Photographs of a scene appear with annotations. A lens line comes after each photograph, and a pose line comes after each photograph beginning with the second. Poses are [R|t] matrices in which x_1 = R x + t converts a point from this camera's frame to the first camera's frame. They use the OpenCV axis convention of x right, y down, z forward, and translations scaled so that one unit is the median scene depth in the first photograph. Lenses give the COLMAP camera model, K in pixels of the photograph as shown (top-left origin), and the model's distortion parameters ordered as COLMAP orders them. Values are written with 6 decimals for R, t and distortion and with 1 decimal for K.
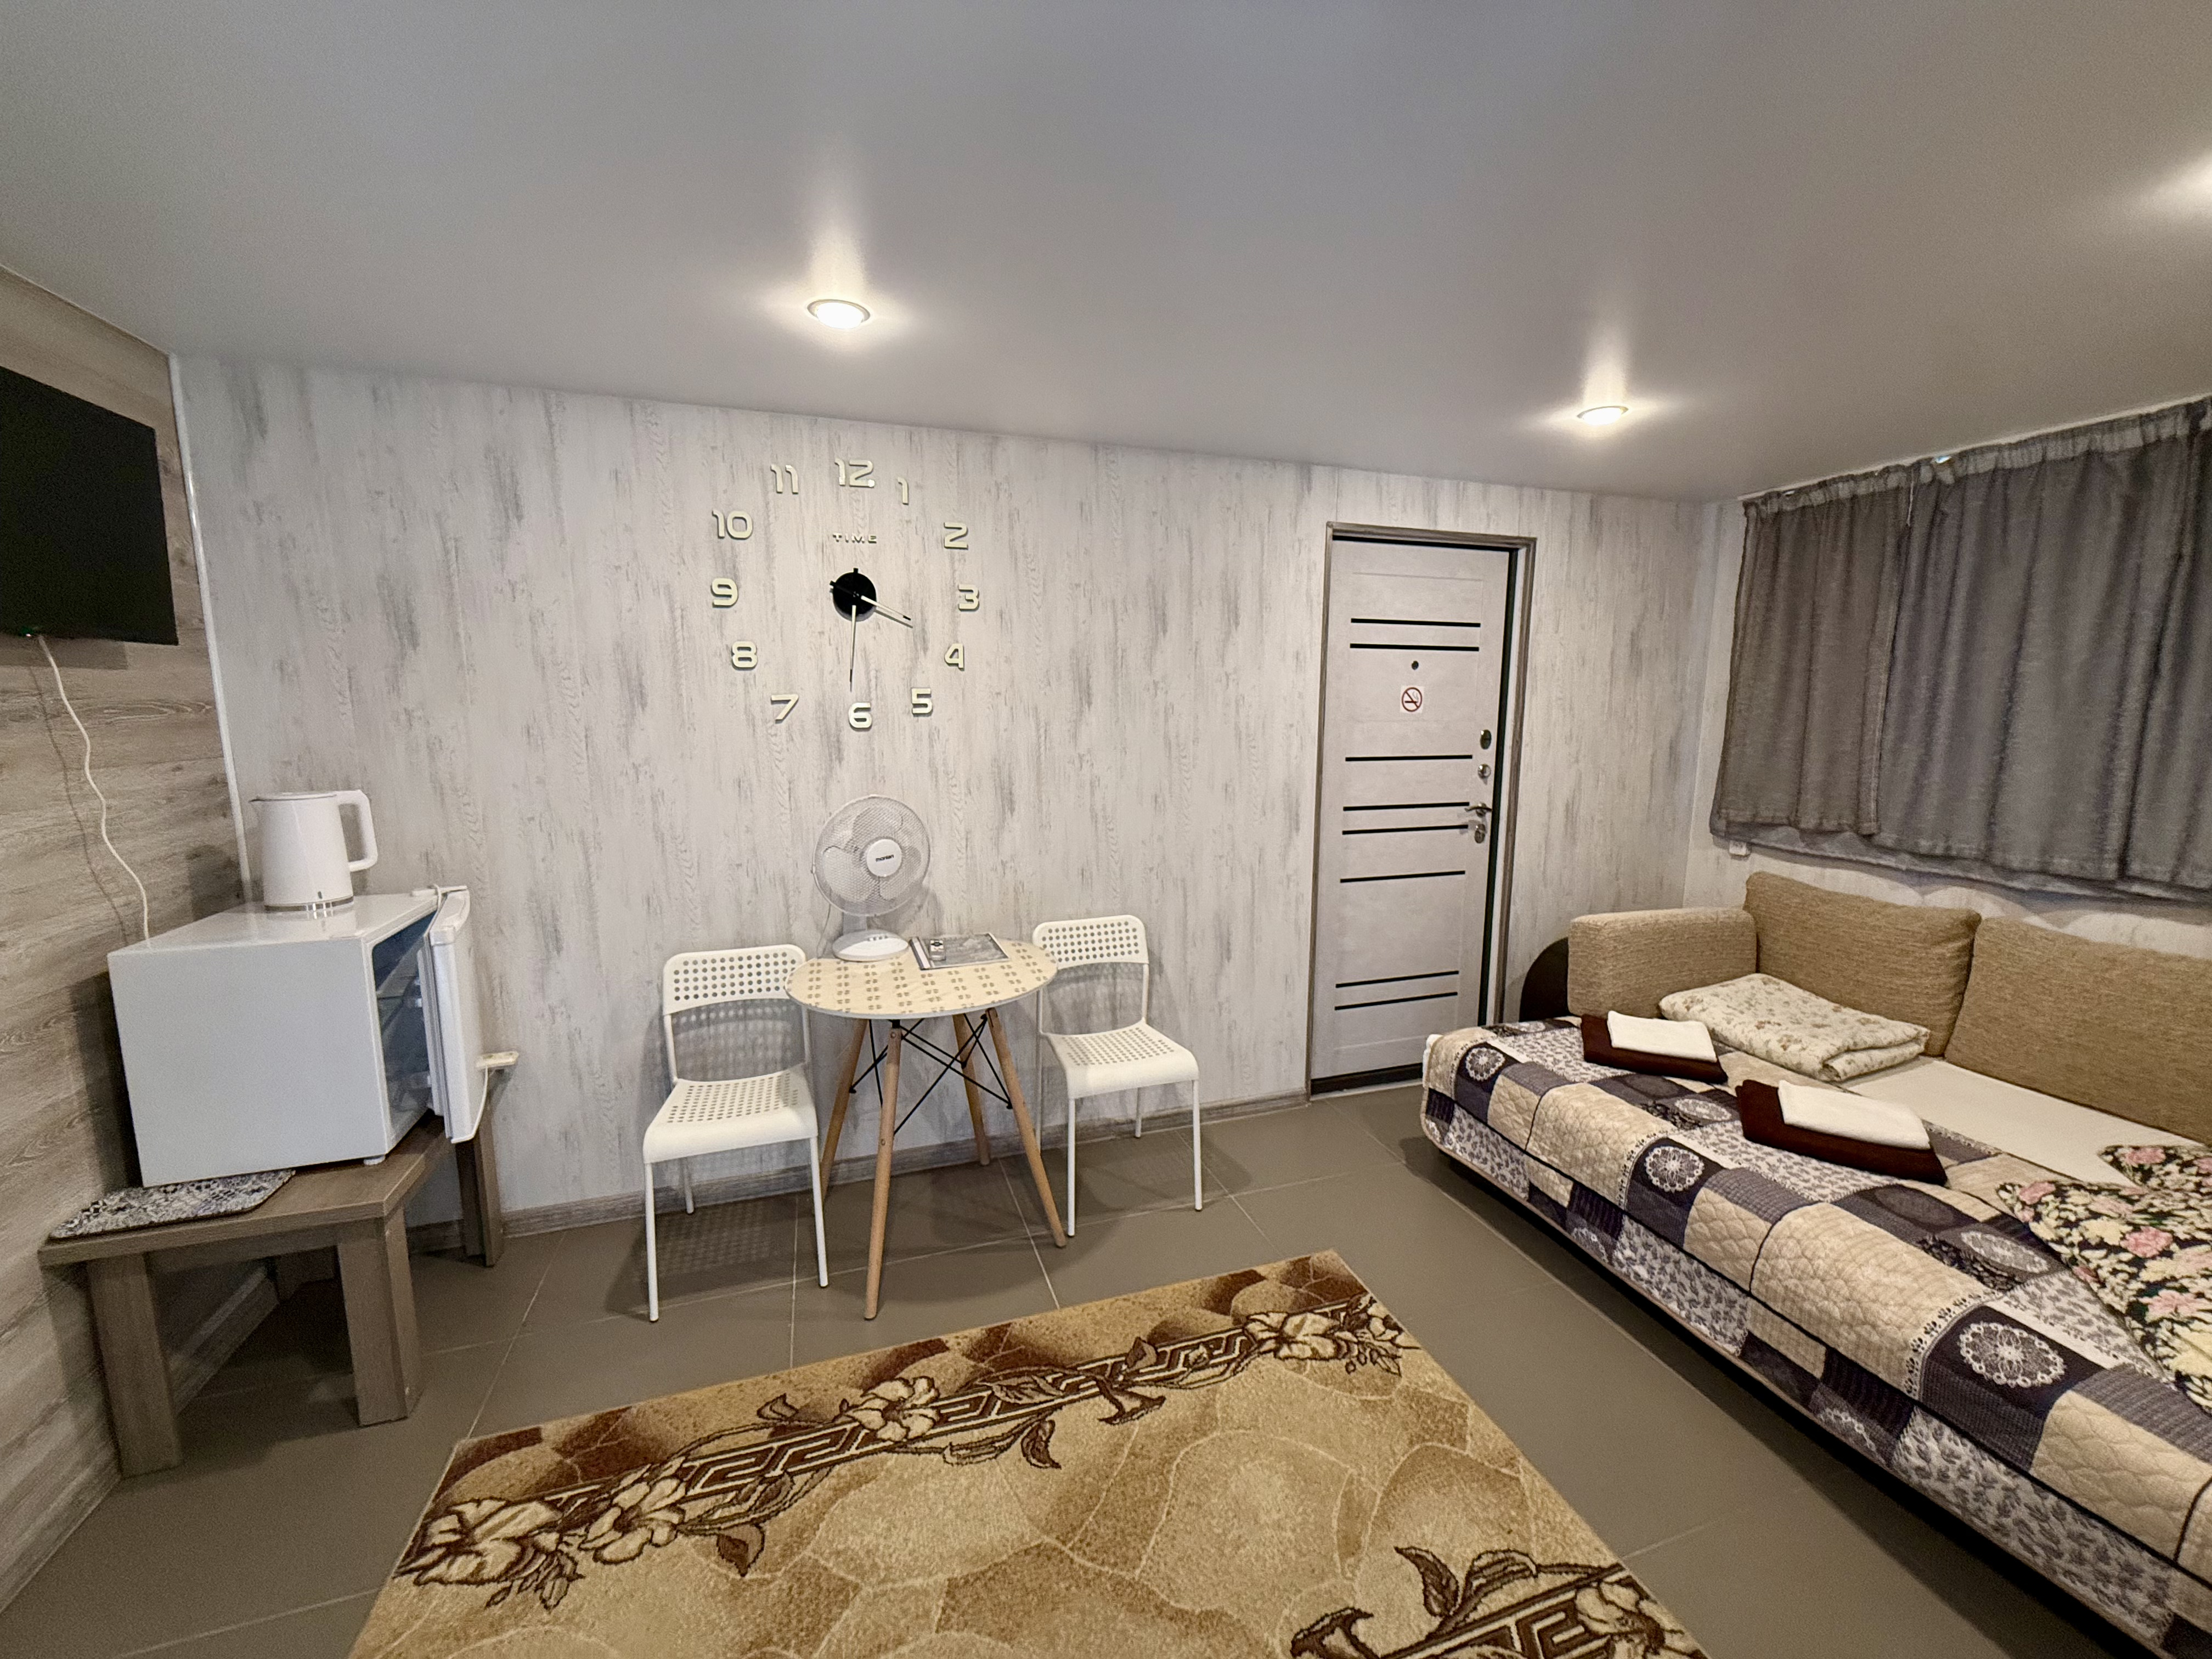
lens RADIAL K [[878.8, 0, 1112.1], [0, 878.8, 830.4], [0, 0, 1]] dist [-0.002027, 0.000546]
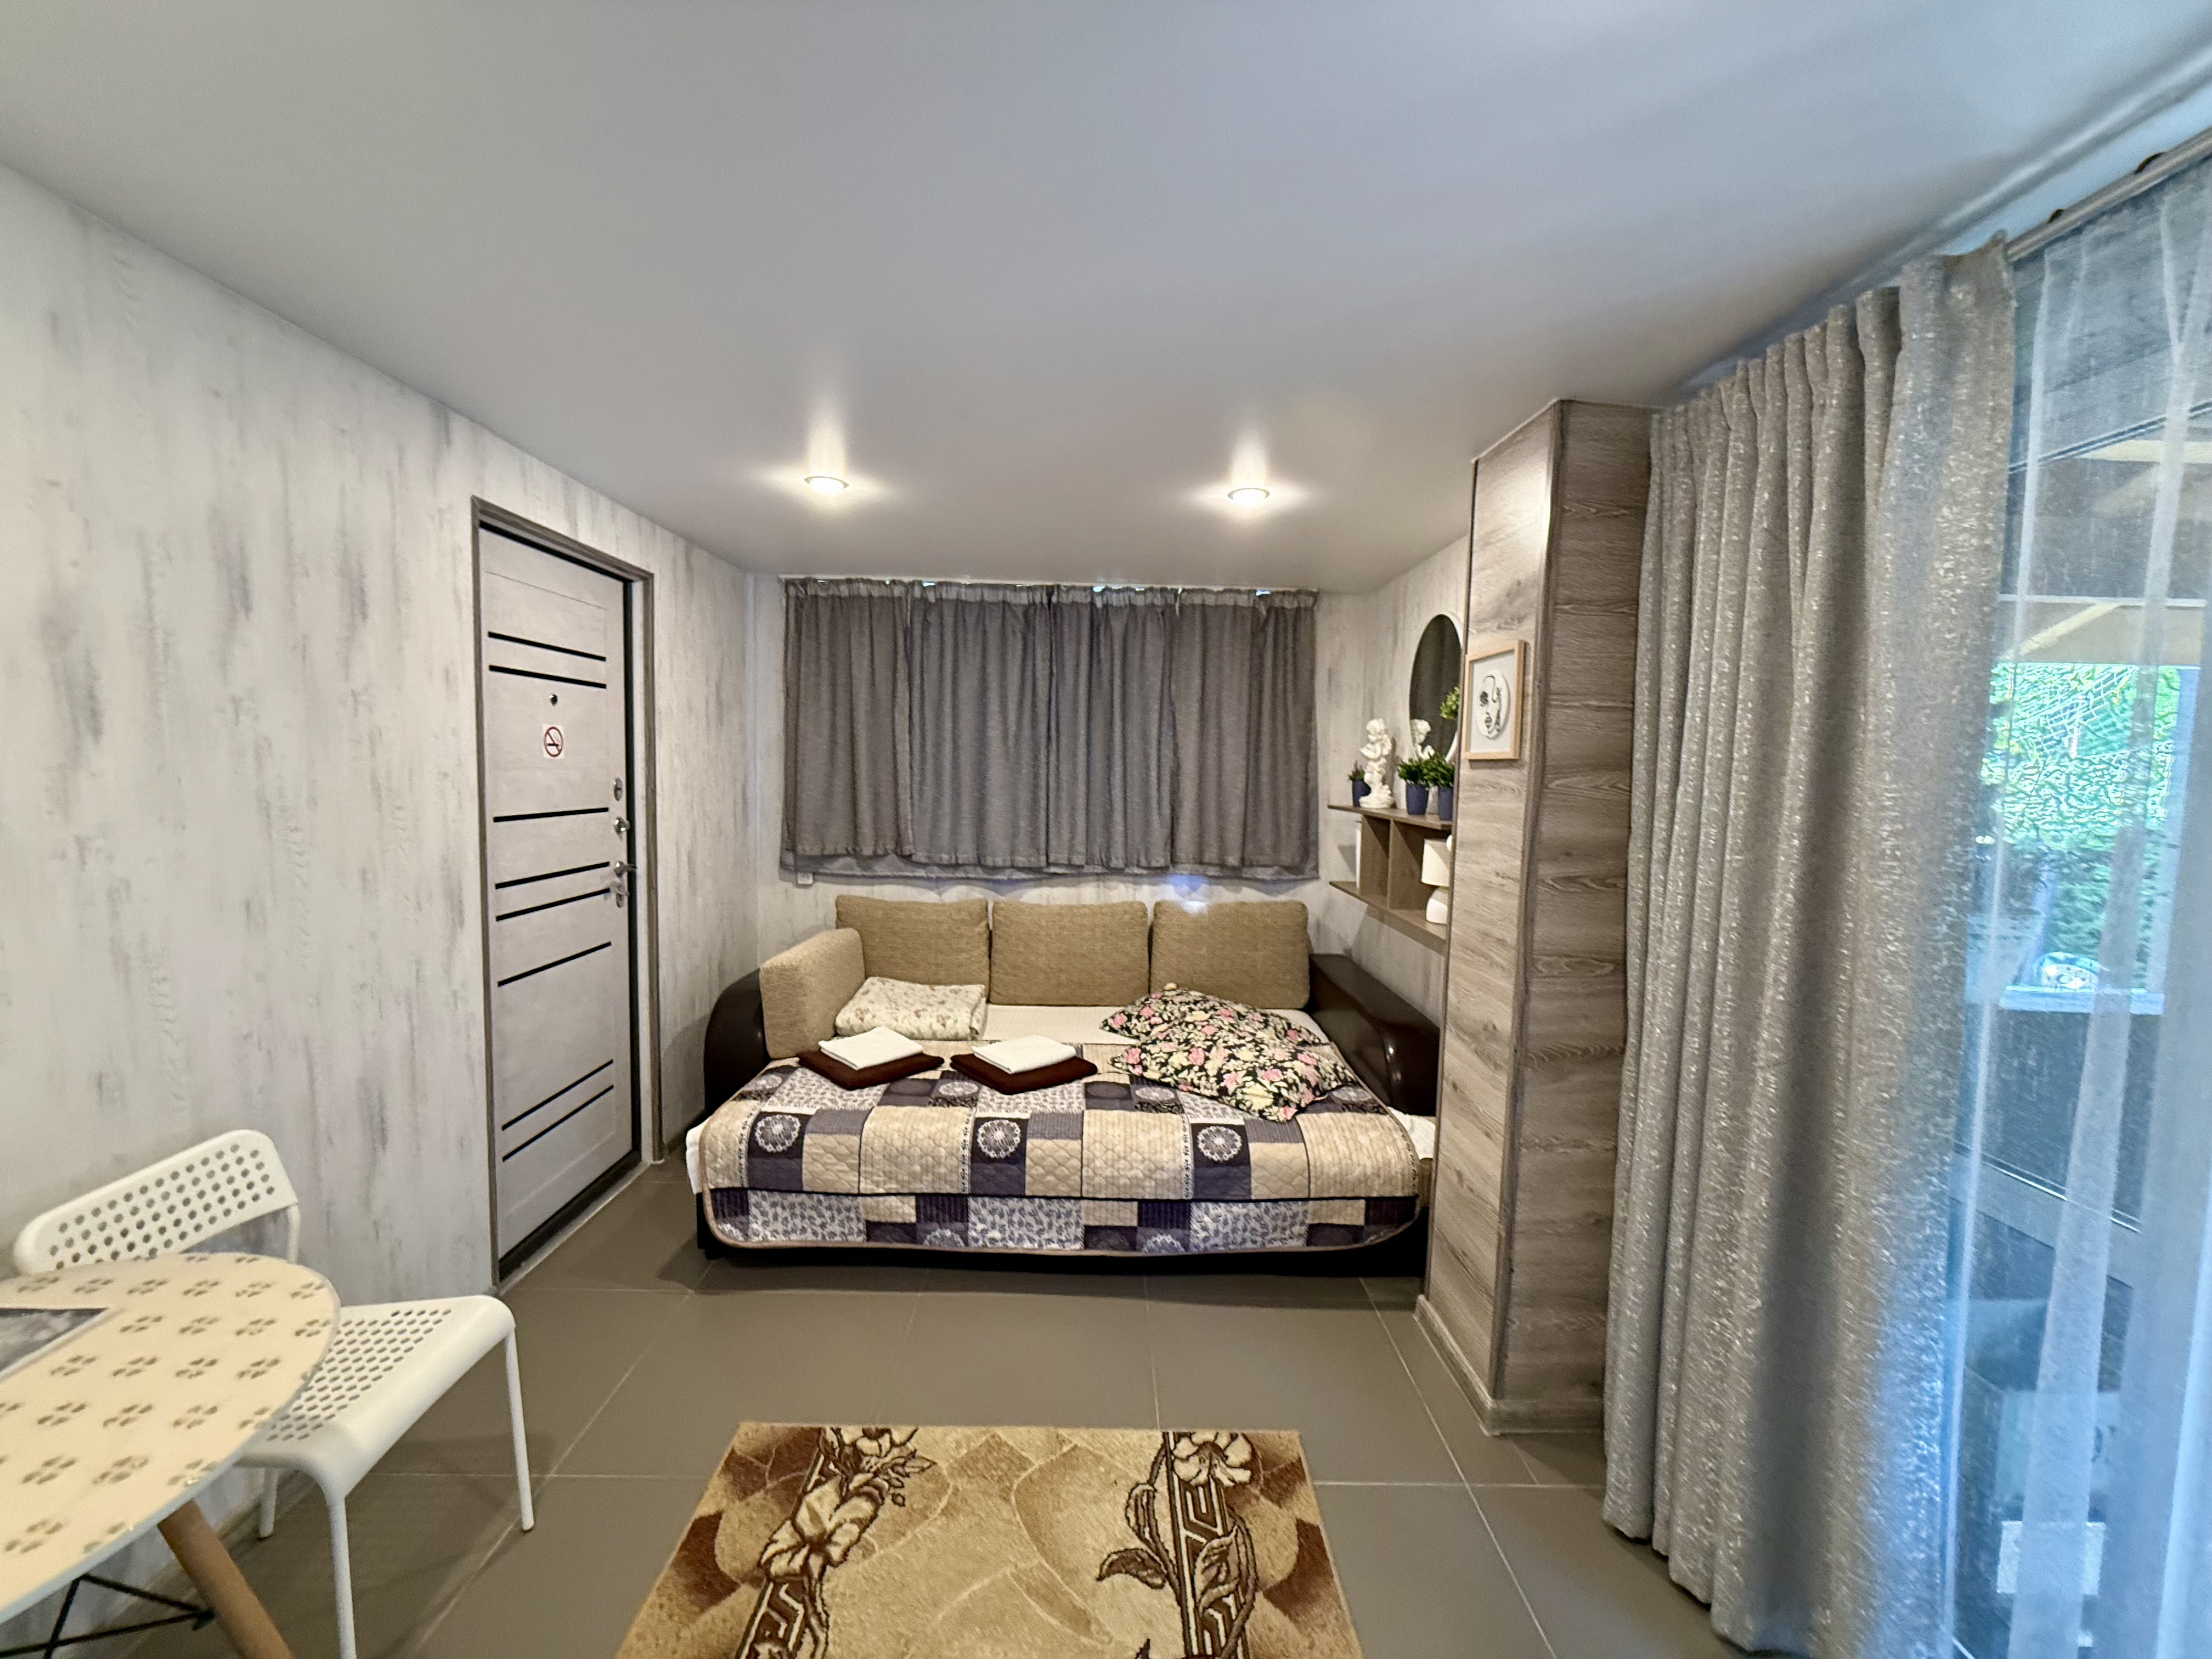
lens RADIAL K [[878.8, 0, 1108.3], [0, 878.8, 831.2], [0, 0, 1]] dist [-0.002027, 0.000546]
pose [[0.300437, -0.066080, 0.951510, -0.370150], [0.115920, 0.992732, 0.032341, -0.046653], [-0.946731, 0.100583, 0.305914, 0.374957]]
